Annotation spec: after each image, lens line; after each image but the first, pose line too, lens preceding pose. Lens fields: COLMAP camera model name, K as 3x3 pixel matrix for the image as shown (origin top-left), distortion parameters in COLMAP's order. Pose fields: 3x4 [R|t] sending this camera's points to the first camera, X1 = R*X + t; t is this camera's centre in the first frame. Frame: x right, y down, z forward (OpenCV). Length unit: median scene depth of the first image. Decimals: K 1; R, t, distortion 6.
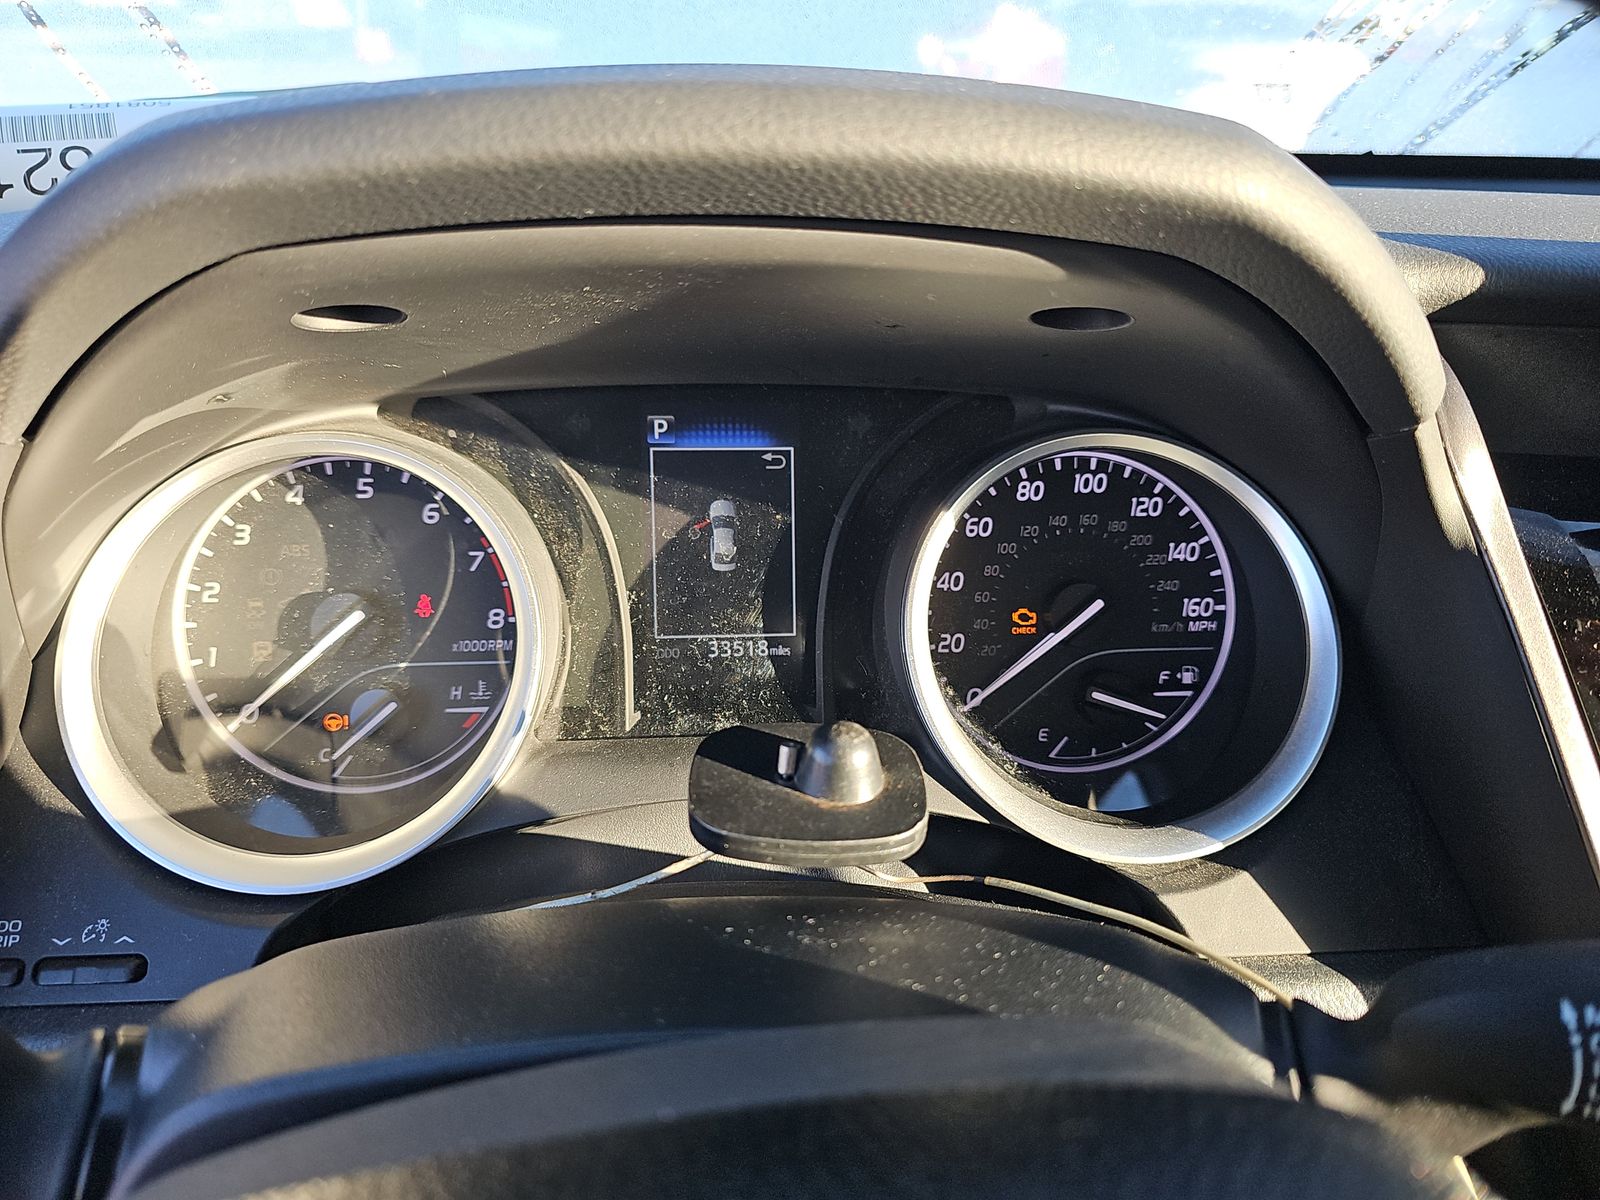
lens RADIAL K [[1086.1, 0, 799.4], [0, 1086.1, 609.7], [0, 0, 1]] dist [0.031551, -0.039721]
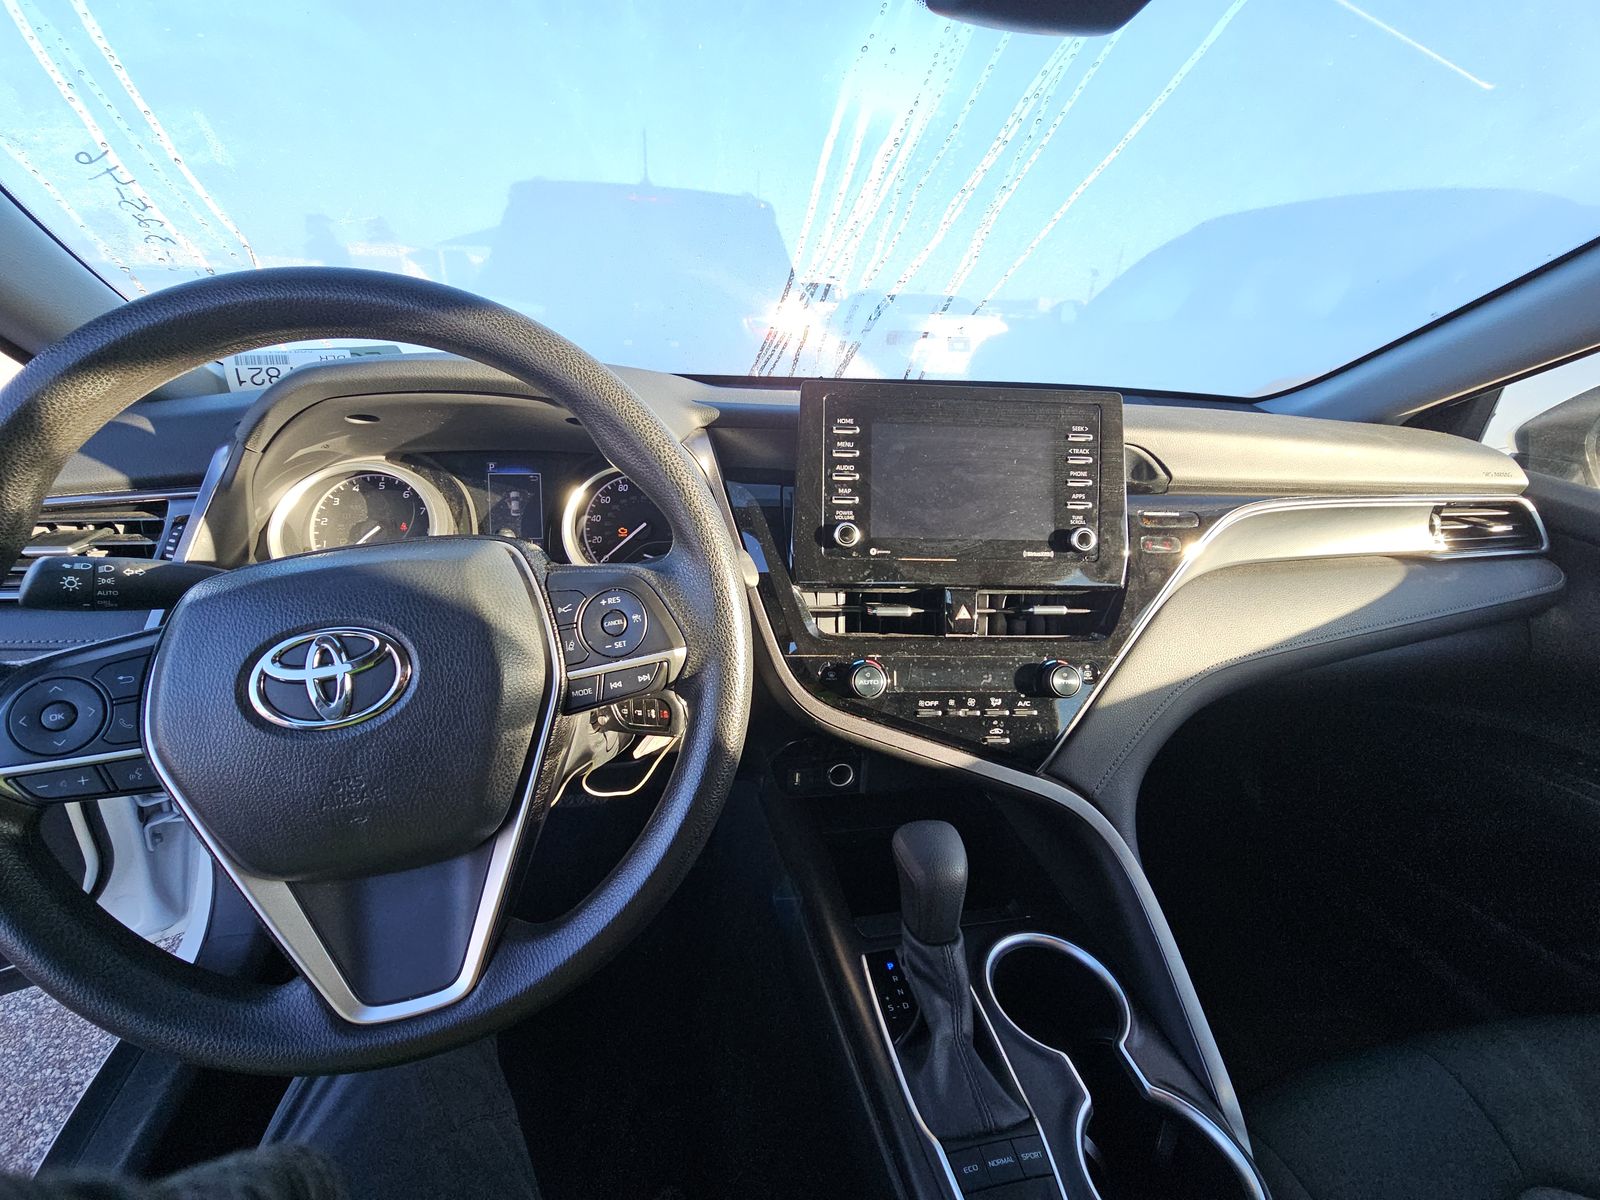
lens RADIAL K [[655.8, 0, 799.5], [0, 655.8, 600.4], [0, 0, 1]] dist [0.007218, -0.000421]
pose [[0.993653, -0.023154, 0.110076, 0.501923], [0.029941, 0.997725, -0.060405, 0.329457], [-0.108427, 0.063318, 0.992086, -0.830390]]
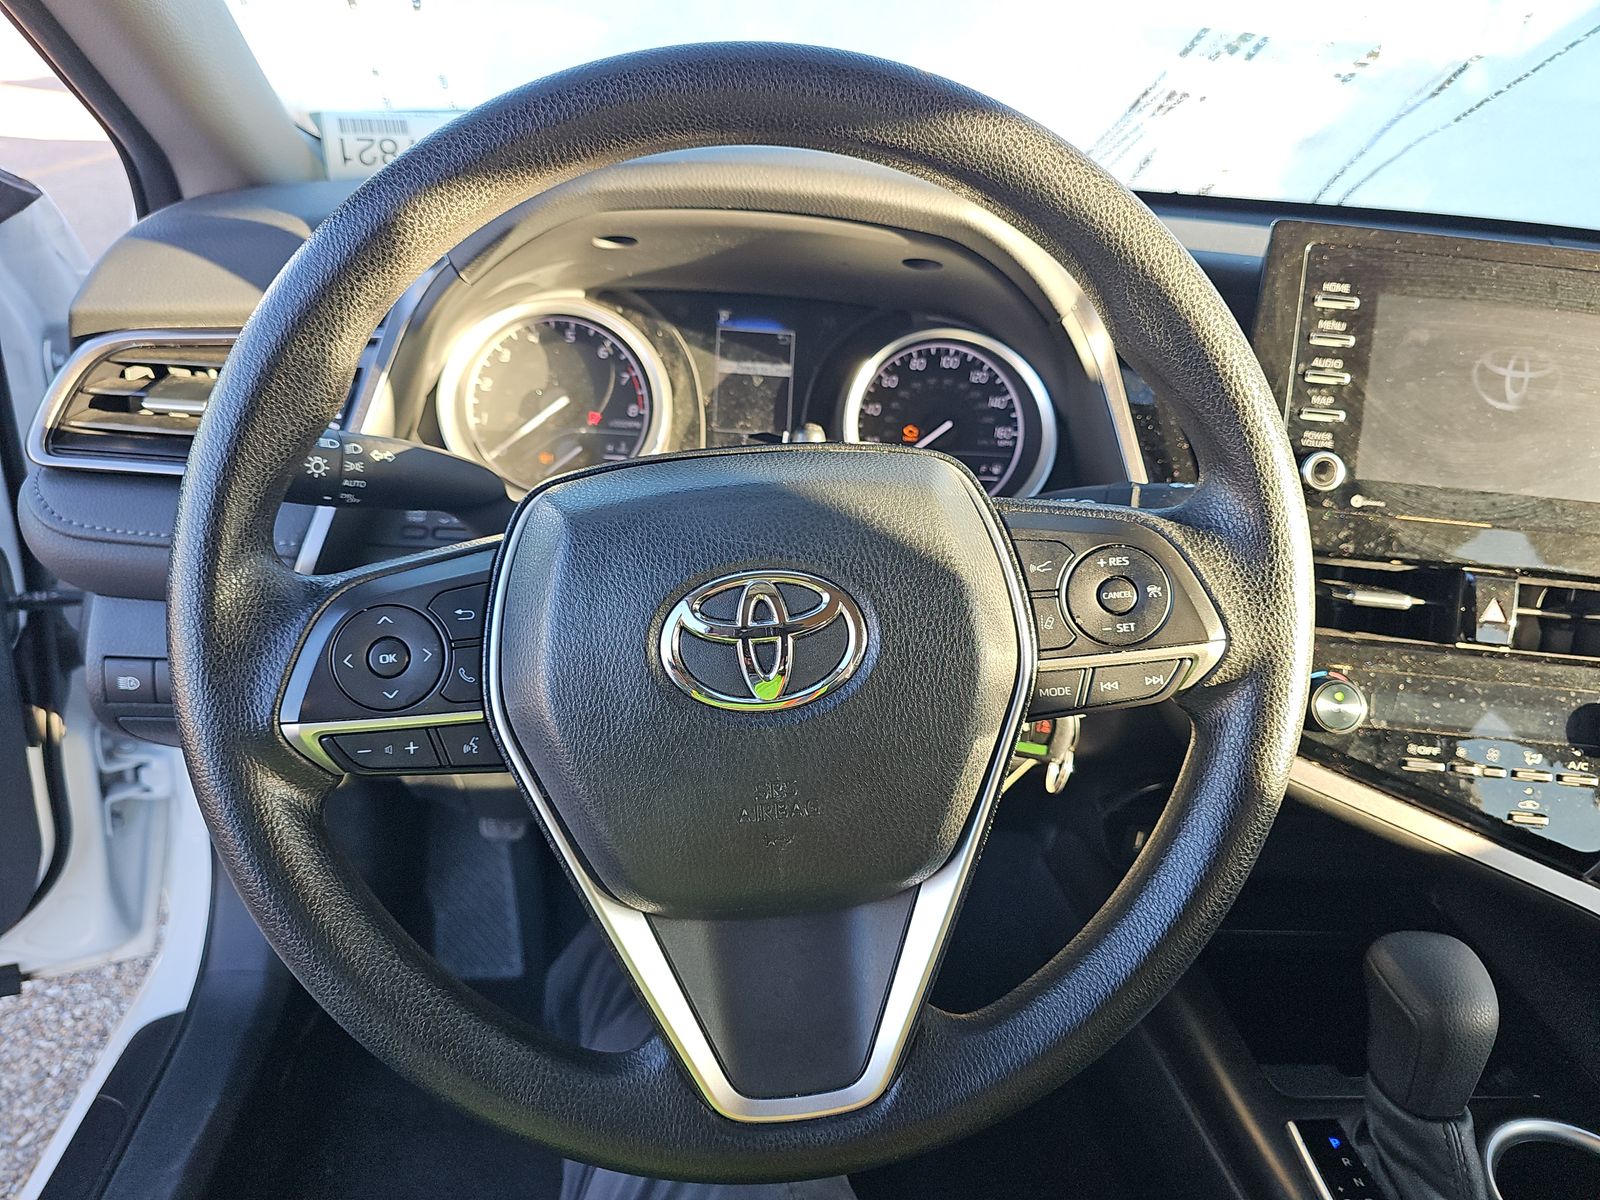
lens RADIAL K [[1086.1, 0, 806.5], [0, 1086.1, 591.2], [0, 0, 1]] dist [0.031551, -0.039721]
pose [[0.997747, 0.061823, 0.026071, -0.005972], [-0.061718, 0.998082, -0.004800, 0.316340], [-0.026318, 0.003181, 0.999649, -0.913321]]
